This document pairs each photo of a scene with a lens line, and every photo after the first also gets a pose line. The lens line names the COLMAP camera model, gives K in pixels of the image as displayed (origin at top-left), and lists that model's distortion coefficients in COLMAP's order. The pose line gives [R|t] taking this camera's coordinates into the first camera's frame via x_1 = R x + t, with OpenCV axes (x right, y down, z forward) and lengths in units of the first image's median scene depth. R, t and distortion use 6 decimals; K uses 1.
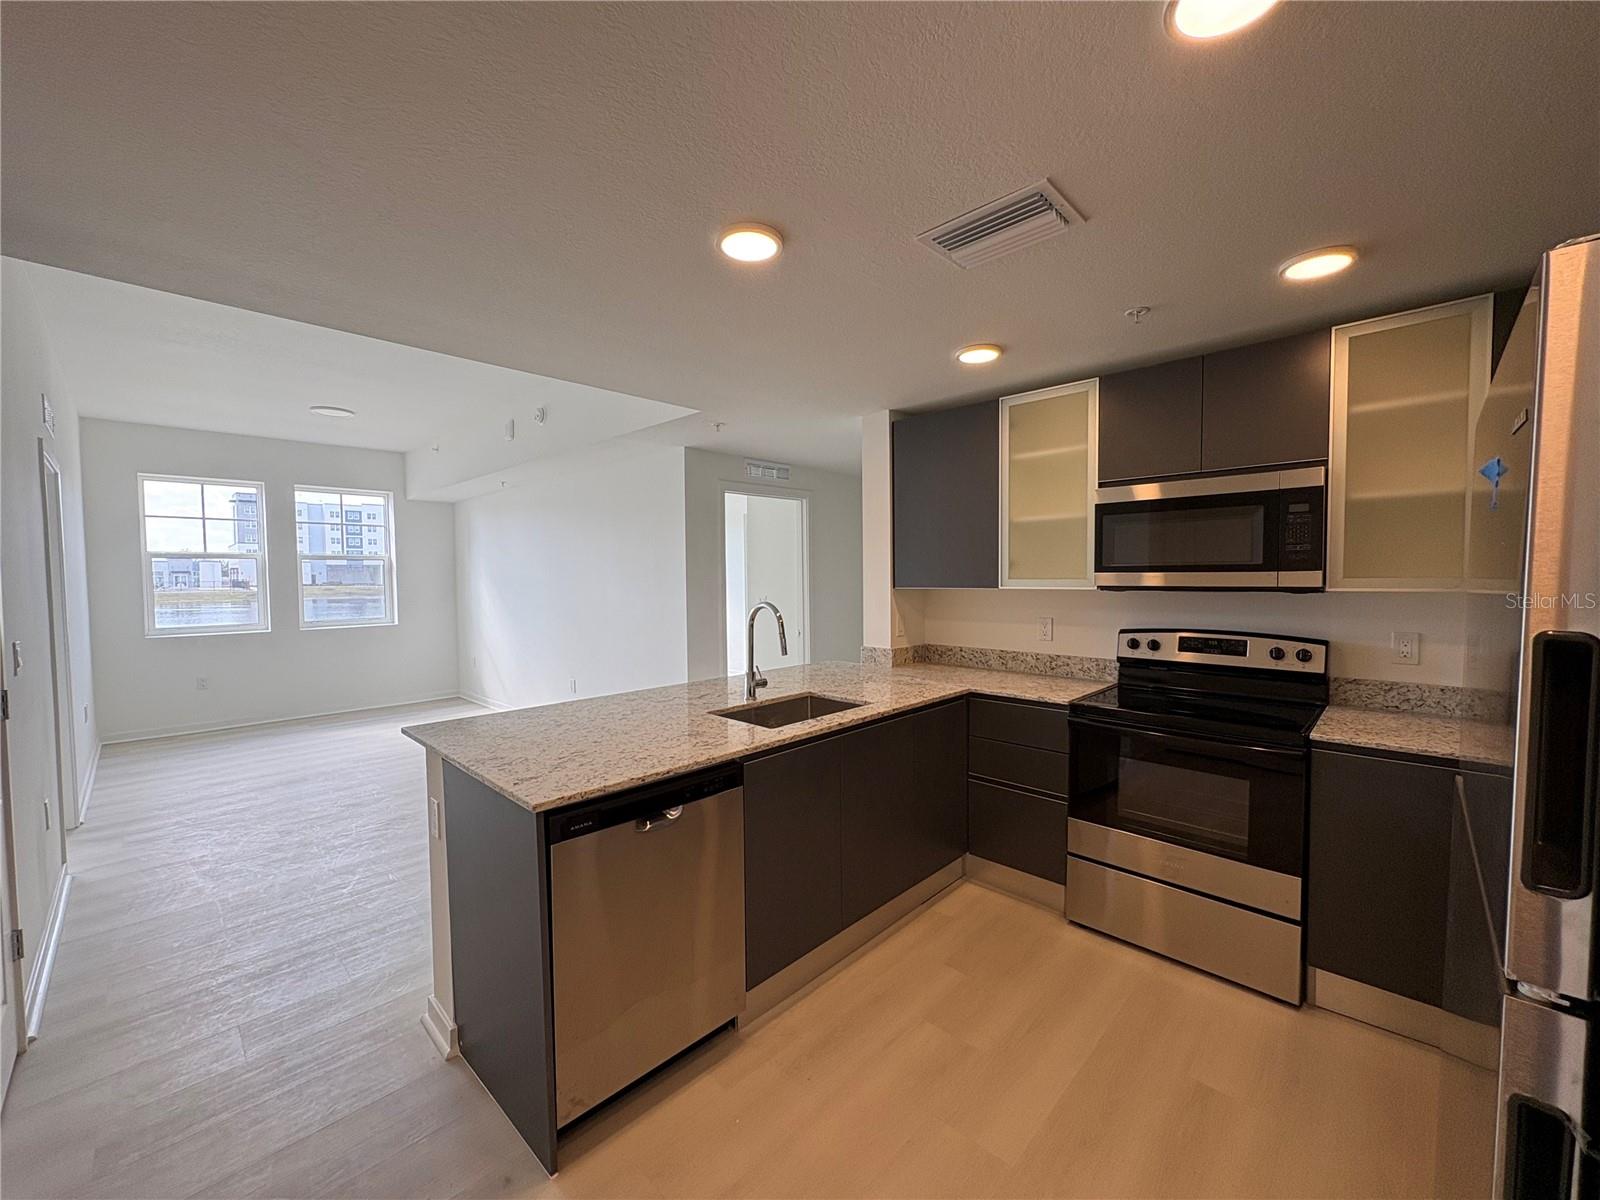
lens RADIAL K [[639.2, 0, 800.0], [0, 639.2, 600.0], [0, 0, 1]] dist [-0.000010, -0.000066]
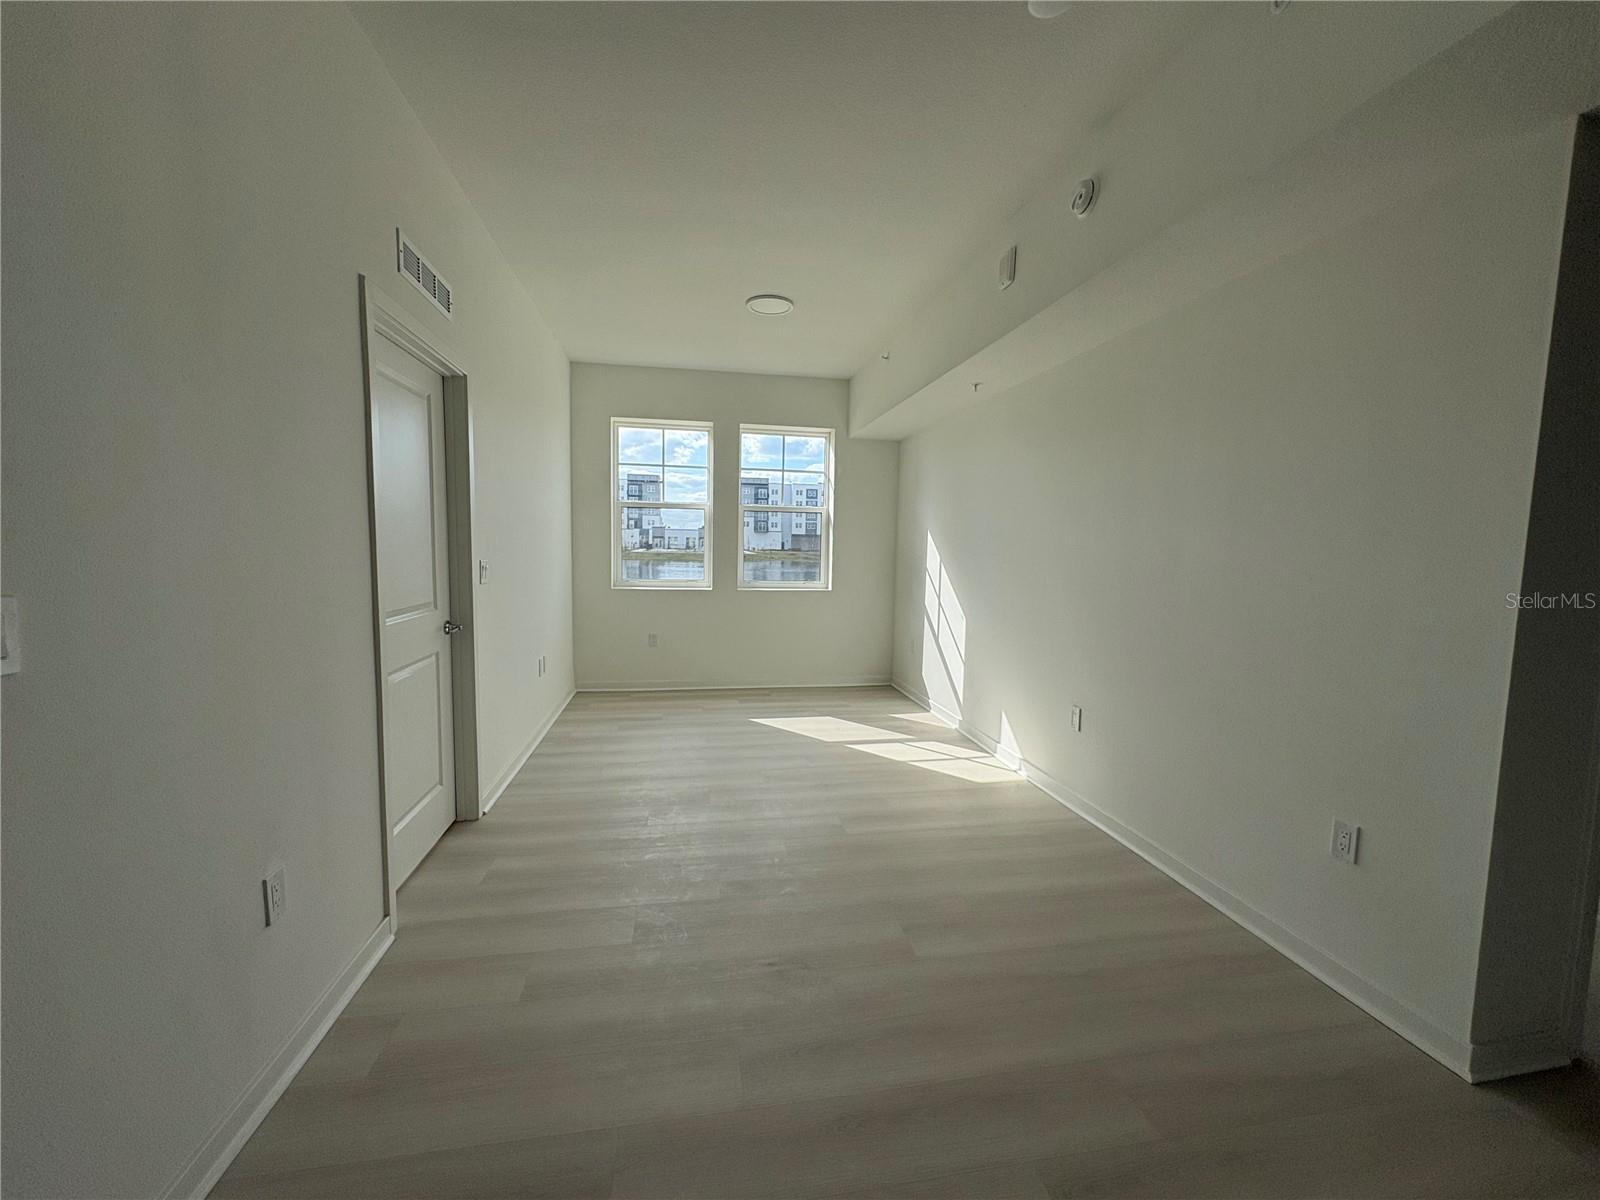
lens RADIAL K [[639.2, 0, 800.0], [0, 639.2, 600.0], [0, 0, 1]] dist [-0.000010, -0.000066]
pose [[0.810429, 0.075423, -0.580962, -0.188036], [-0.052225, 0.997031, 0.056585, 0.005343], [0.583505, -0.015518, 0.811962, 0.316827]]
